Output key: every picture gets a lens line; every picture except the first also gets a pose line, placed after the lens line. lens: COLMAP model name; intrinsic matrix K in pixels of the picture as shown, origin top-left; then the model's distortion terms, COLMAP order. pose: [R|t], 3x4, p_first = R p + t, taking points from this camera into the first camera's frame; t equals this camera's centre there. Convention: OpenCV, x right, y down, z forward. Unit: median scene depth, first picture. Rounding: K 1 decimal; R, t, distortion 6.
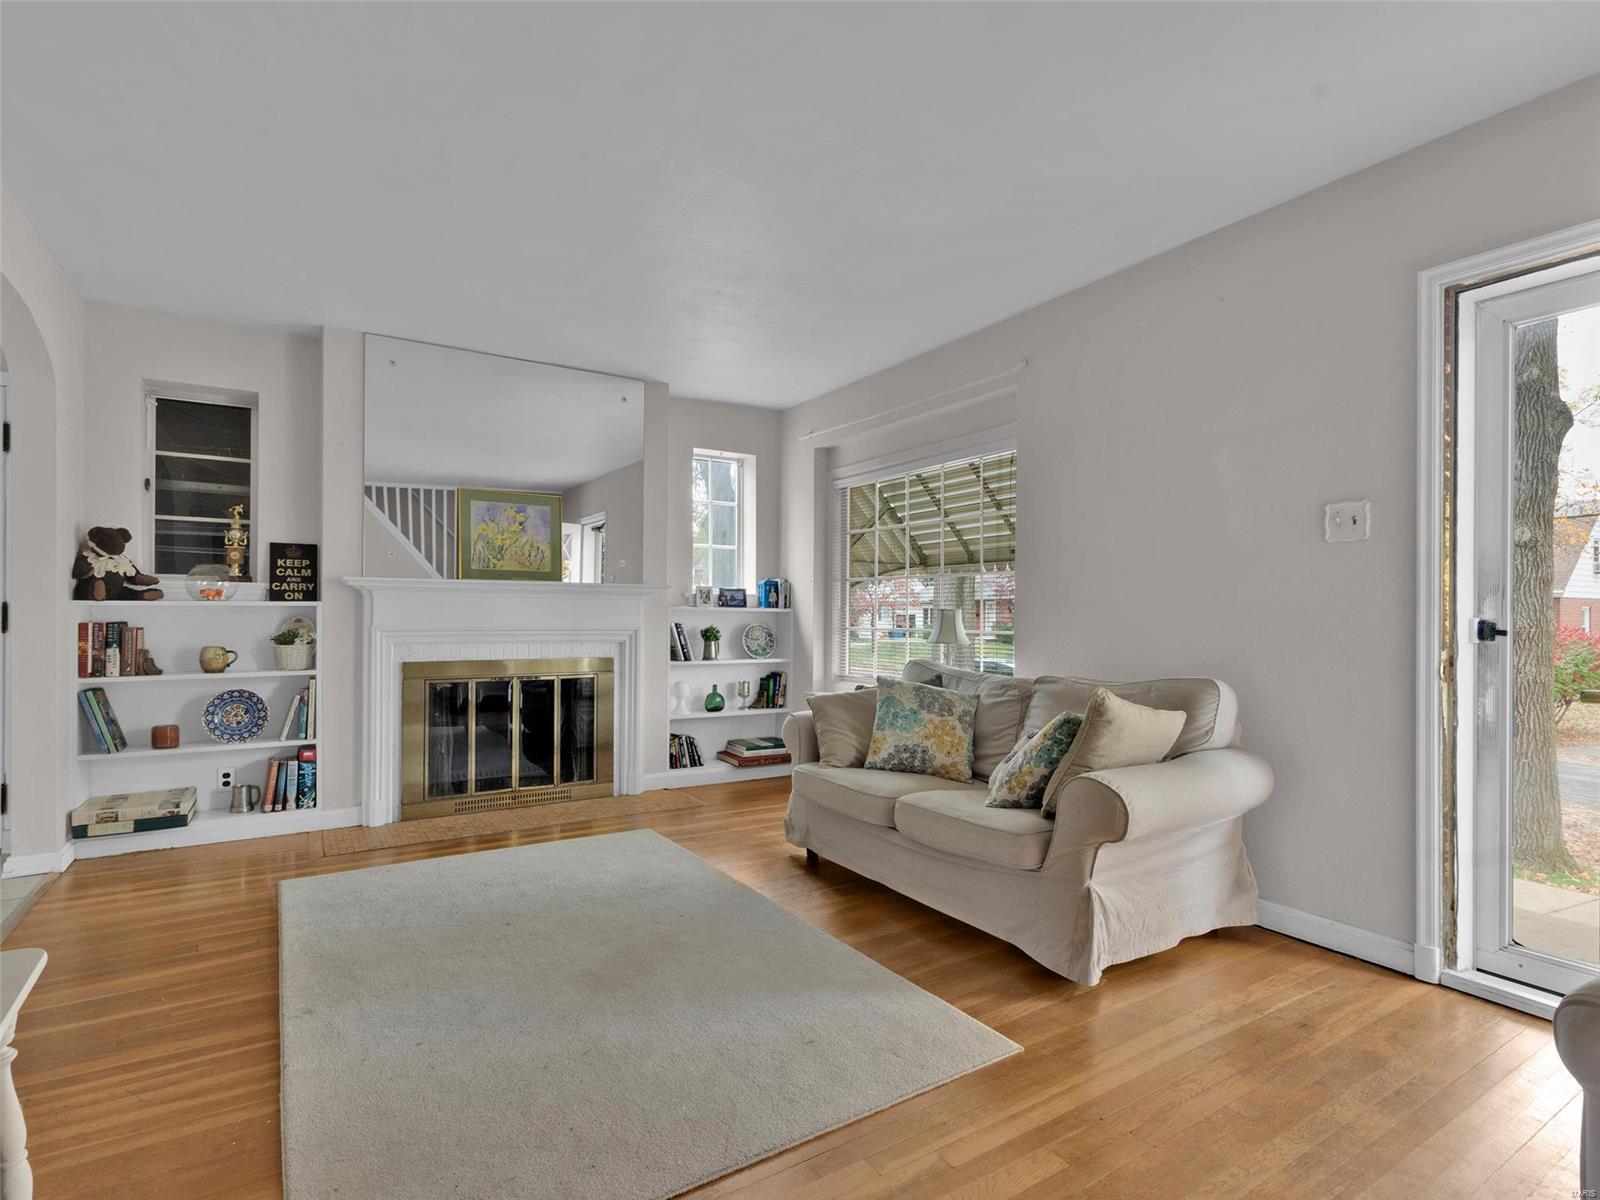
lens RADIAL K [[811.1, 0, 800.0], [0, 811.1, 600.0], [0, 0, 1]] dist [-0.000729, -0.000831]
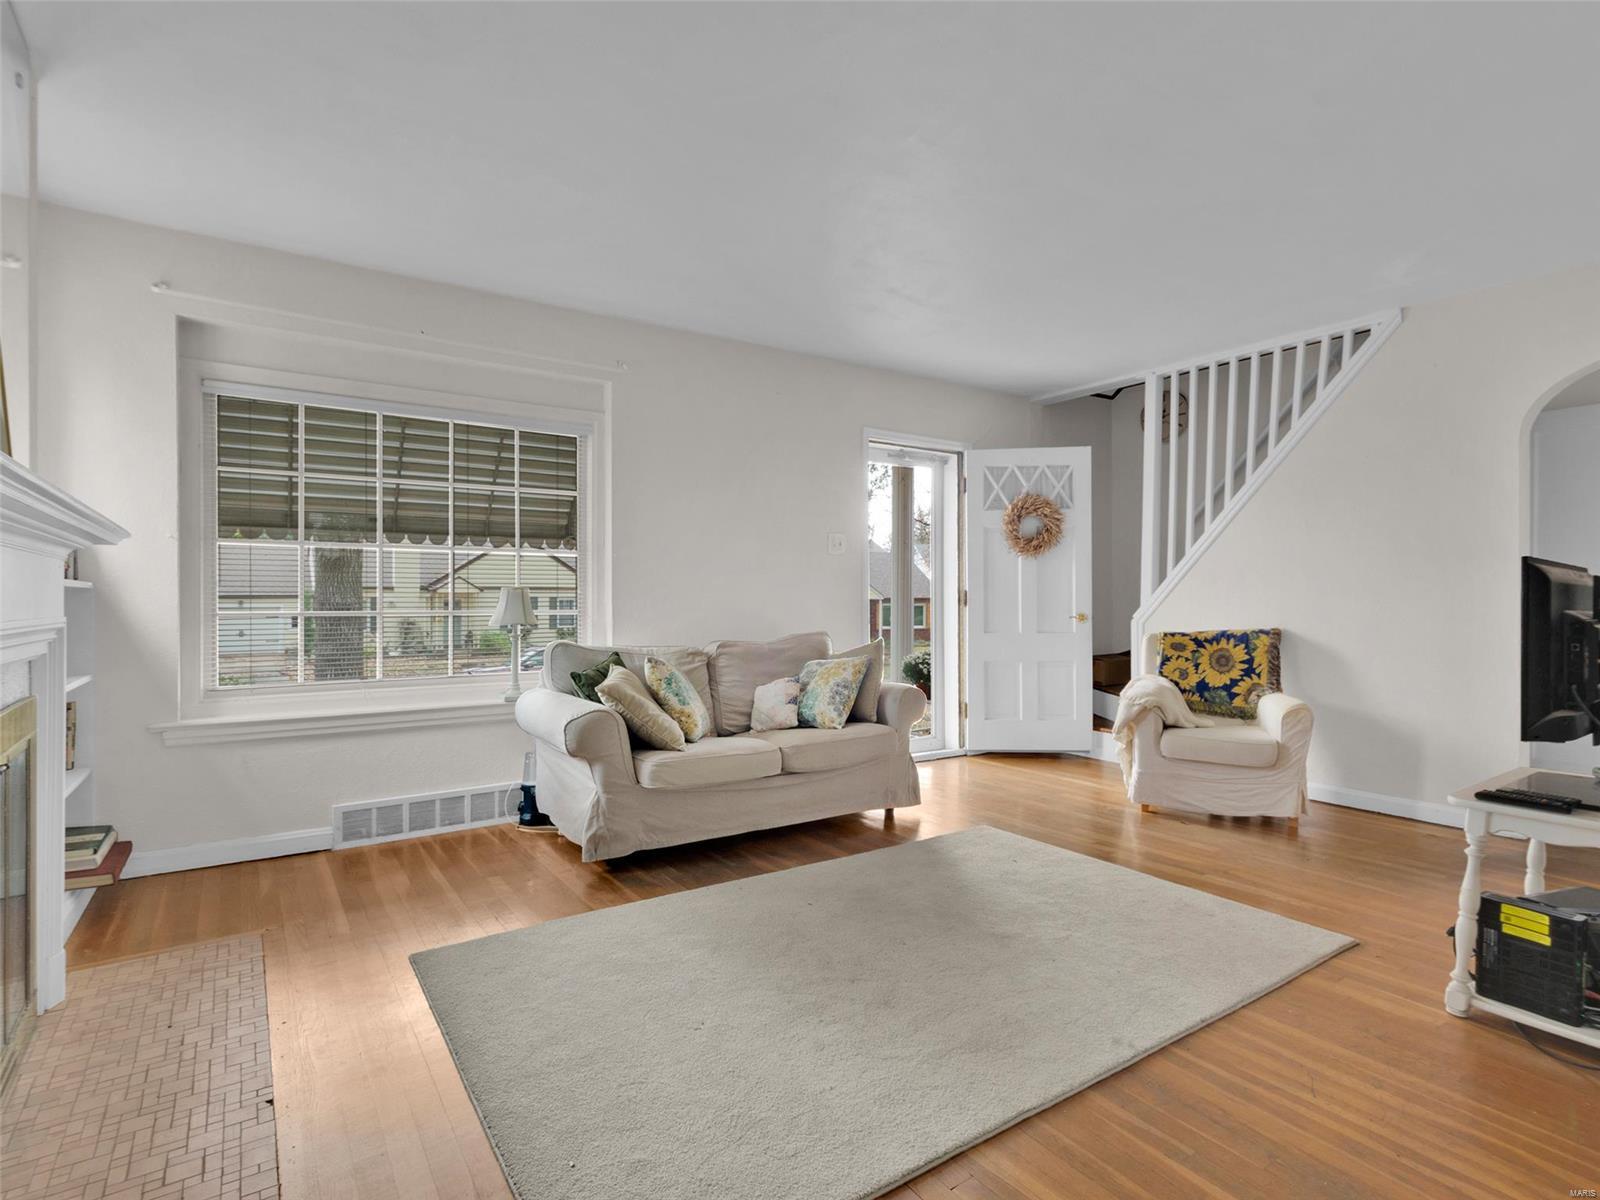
lens RADIAL K [[836.2, 0, 800.0], [0, 836.2, 600.0], [0, 0, 1]] dist [0.002841, 0.000671]
pose [[-0.021174, -0.010021, 0.999726, -1.665875], [-0.013731, 0.999858, 0.009732, 0.026242], [-0.999682, -0.013521, -0.021309, 1.516875]]
